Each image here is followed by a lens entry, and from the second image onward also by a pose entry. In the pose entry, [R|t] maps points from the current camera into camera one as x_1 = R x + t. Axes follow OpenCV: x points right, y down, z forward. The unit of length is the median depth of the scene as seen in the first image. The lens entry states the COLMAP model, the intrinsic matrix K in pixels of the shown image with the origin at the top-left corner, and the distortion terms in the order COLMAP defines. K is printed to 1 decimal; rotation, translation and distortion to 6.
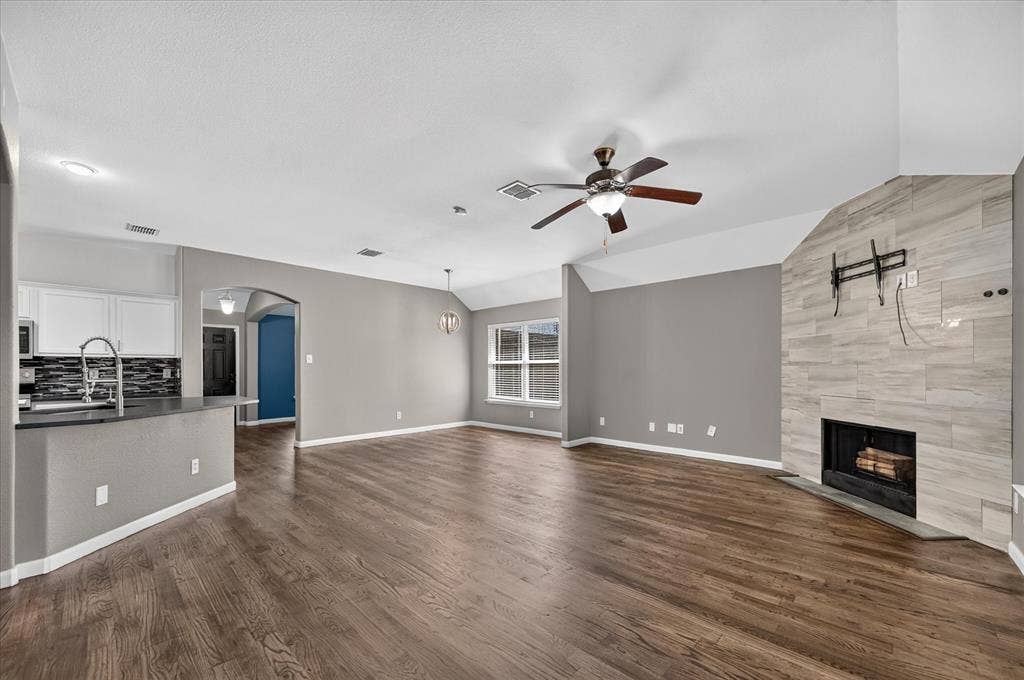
lens RADIAL K [[408.8, 0, 522.8], [0, 408.8, 366.0], [0, 0, 1]] dist [-0.001233, 0.000018]
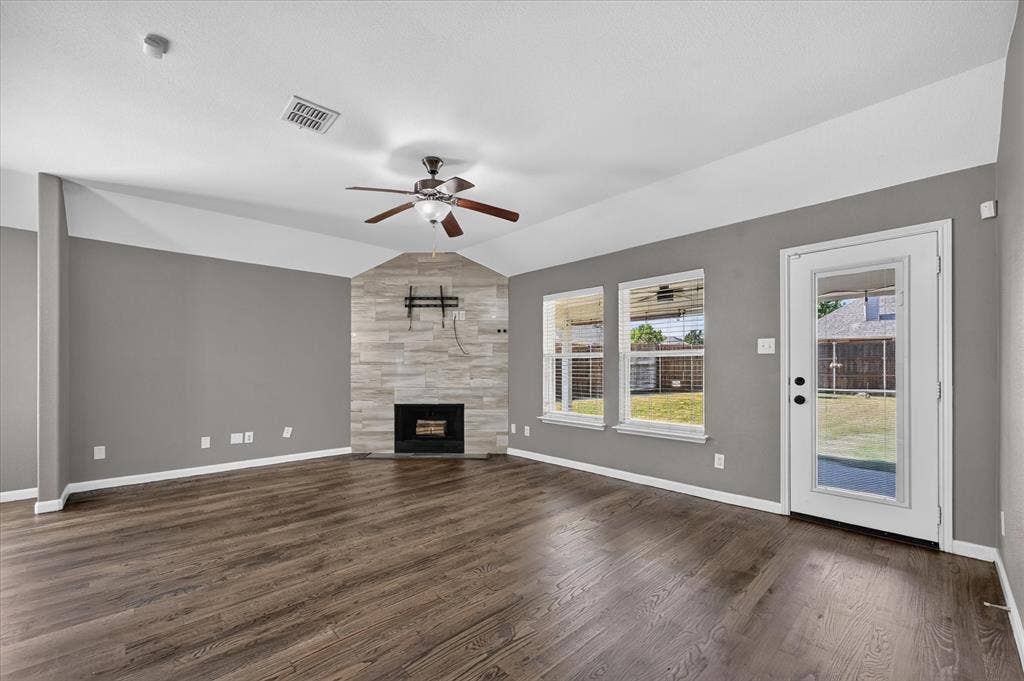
lens RADIAL K [[408.8, 0, 522.8], [0, 408.8, 366.5], [0, 0, 1]] dist [-0.001233, 0.000018]
pose [[0.051221, 0.003235, 0.998682, -0.643649], [-0.006042, 0.999977, -0.002929, 0.005384], [-0.998669, -0.005884, 0.051239, 0.548757]]
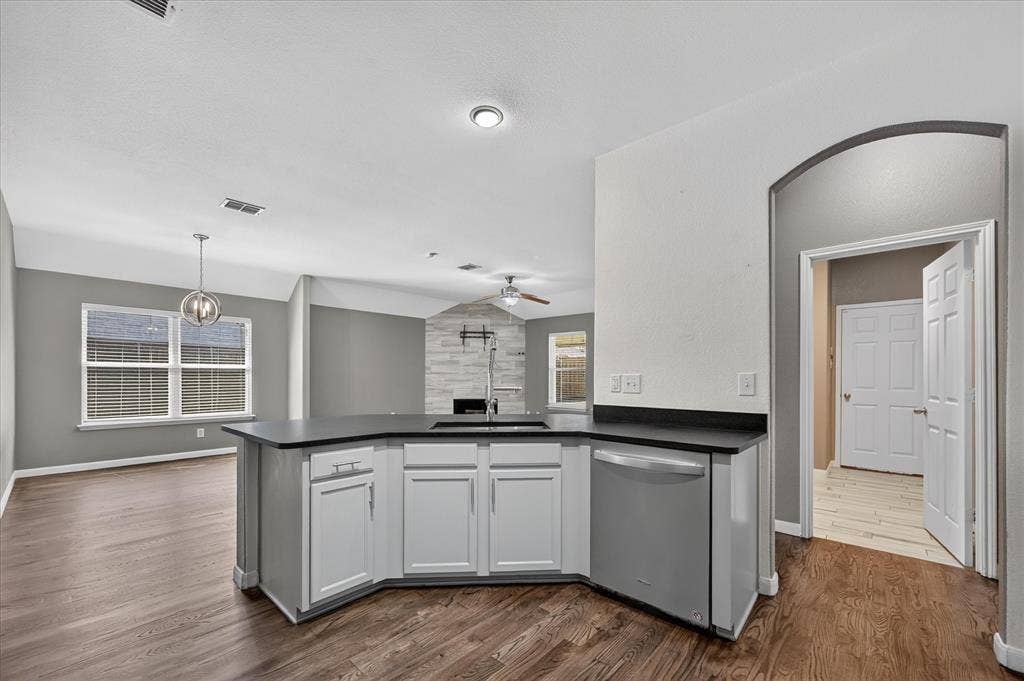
lens RADIAL K [[409.4, 0, 521.3], [0, 409.4, 373.4], [0, 0, 1]] dist [-0.000006, -0.000047]
pose [[-0.037241, 0.006788, 0.999283, -1.532420], [-0.010189, 0.999922, -0.007172, 0.005367], [-0.999254, -0.010448, -0.037169, 0.784181]]
